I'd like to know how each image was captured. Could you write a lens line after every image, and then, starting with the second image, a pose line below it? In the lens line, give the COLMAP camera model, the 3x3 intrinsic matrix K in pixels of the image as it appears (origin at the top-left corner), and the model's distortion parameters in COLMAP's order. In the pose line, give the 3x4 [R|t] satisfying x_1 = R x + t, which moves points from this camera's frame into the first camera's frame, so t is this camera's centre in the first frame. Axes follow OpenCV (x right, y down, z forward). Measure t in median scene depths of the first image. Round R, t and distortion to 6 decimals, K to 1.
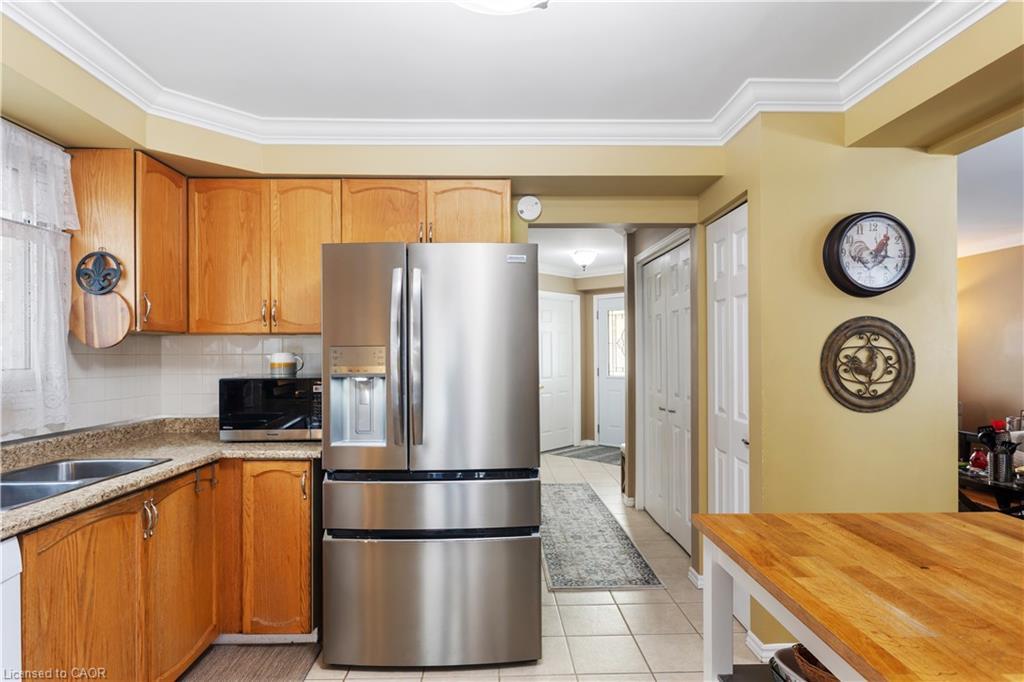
lens RADIAL K [[548.5, 0, 510.2], [0, 548.5, 355.5], [0, 0, 1]] dist [-0.000782, -0.000247]
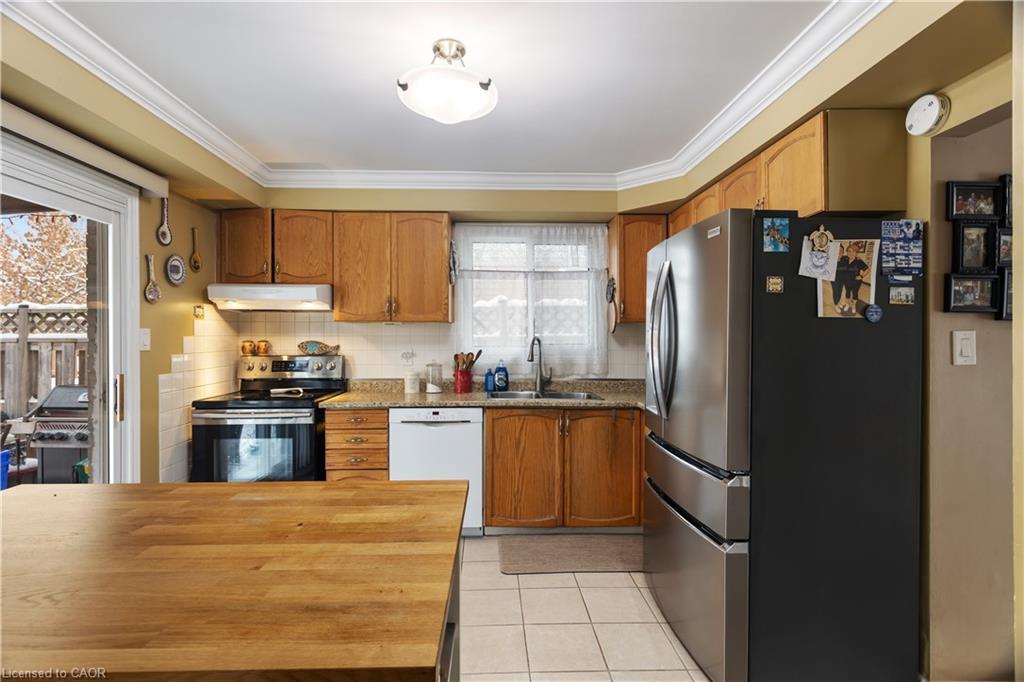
lens RADIAL K [[490.7, 0, 504.7], [0, 490.7, 340.9], [0, 0, 1]] dist [-0.000408, 0.000140]
pose [[0.002346, 0.012220, -0.999923, 0.821259], [-0.002500, 0.999922, 0.012214, -0.006364], [0.999994, 0.002471, 0.002376, 0.656067]]
